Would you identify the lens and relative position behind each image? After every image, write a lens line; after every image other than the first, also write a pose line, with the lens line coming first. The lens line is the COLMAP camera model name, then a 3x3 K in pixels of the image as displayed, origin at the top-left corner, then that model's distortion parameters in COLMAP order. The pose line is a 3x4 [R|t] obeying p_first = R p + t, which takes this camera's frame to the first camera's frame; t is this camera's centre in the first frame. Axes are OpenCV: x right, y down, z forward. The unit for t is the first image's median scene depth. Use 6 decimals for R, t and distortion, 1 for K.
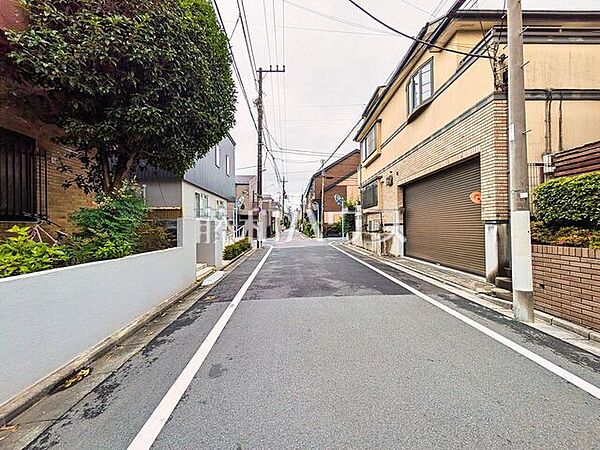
lens RADIAL K [[239.6, 0, 300.0], [0, 239.6, 225.0], [0, 0, 1]] dist [-0.000013, 0.000017]
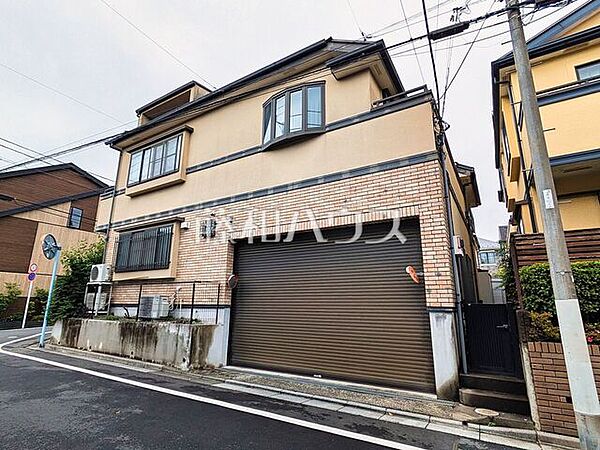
lens RADIAL K [[307.2, 0, 301.6], [0, 307.2, 235.2], [0, 0, 1]] dist [0.001739, 0.000221]
pose [[0.505746, 0.214020, 0.835713, -0.140792], [-0.024942, 0.971961, -0.233817, -0.001519], [-0.862322, 0.097408, 0.496904, 0.469918]]
